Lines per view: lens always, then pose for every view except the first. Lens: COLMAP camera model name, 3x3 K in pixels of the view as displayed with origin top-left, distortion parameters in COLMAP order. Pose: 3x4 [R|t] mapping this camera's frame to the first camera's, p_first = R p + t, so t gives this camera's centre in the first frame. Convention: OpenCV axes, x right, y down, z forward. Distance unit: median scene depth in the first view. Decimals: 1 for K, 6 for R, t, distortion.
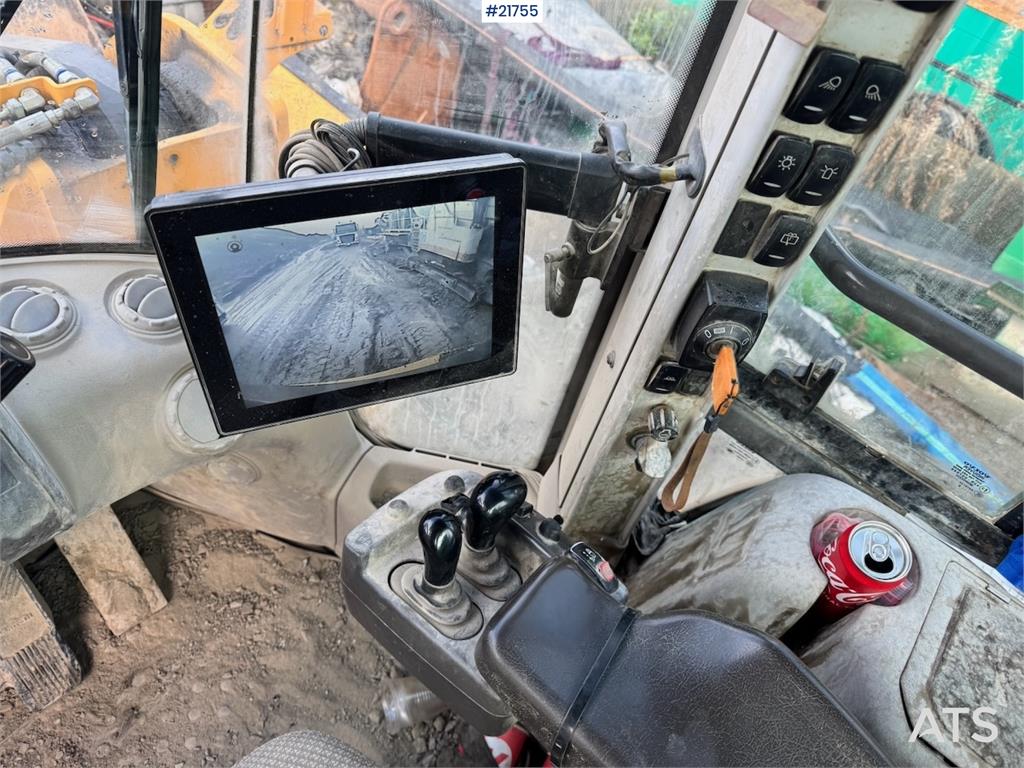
lens RADIAL K [[718.3, 0, 511.9], [0, 718.3, 382.0], [0, 0, 1]] dist [0.057878, -0.072742]
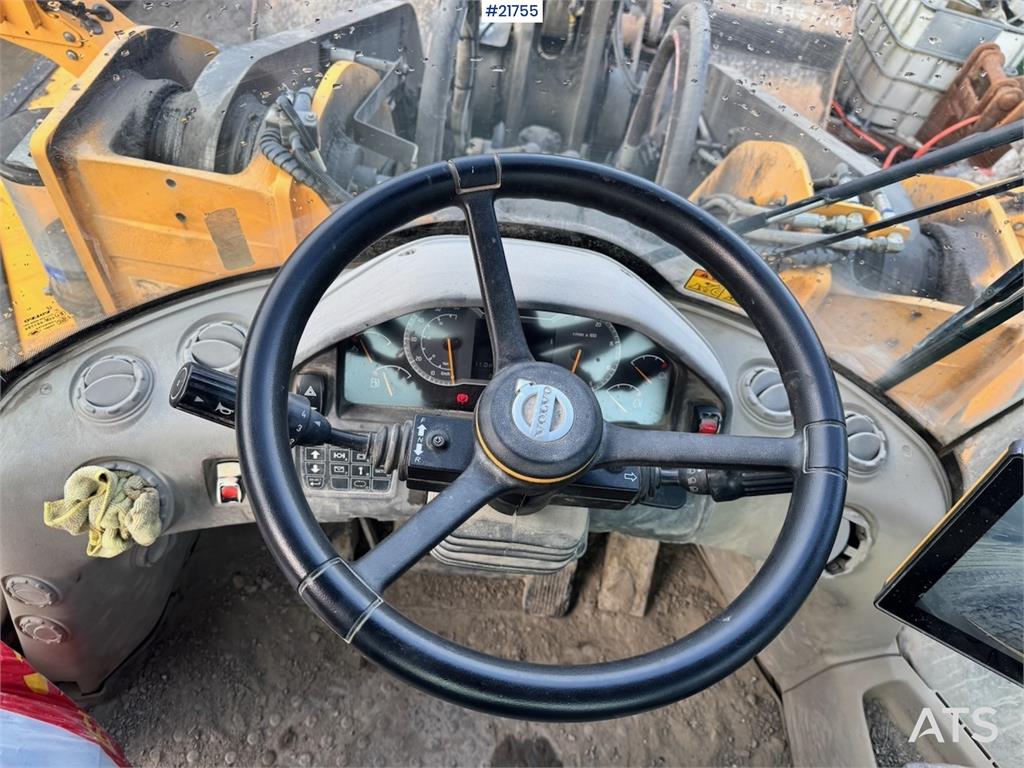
lens RADIAL K [[718.3, 0, 519.4], [0, 718.3, 382.1], [0, 0, 1]] dist [0.057878, -0.072742]
pose [[0.627719, 0.574113, -0.525703, -0.359756], [-0.620422, 0.776856, 0.107575, 0.027677], [0.470156, 0.258630, 0.843839, -0.261733]]
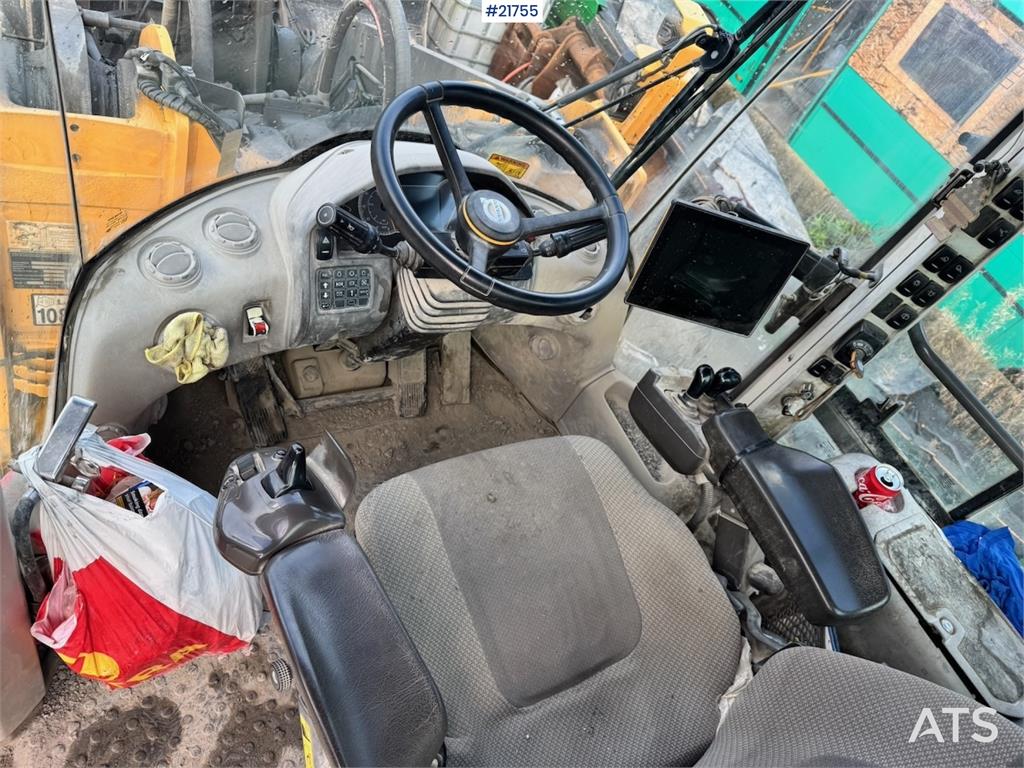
lens RADIAL K [[718.3, 0, 503.3], [0, 718.3, 386.3], [0, 0, 1]] dist [0.057878, -0.072742]
pose [[0.902195, 0.416433, -0.112372, -0.388453], [-0.427511, 0.897913, -0.104812, 0.720503], [0.057253, 0.142601, 0.988123, -1.221805]]
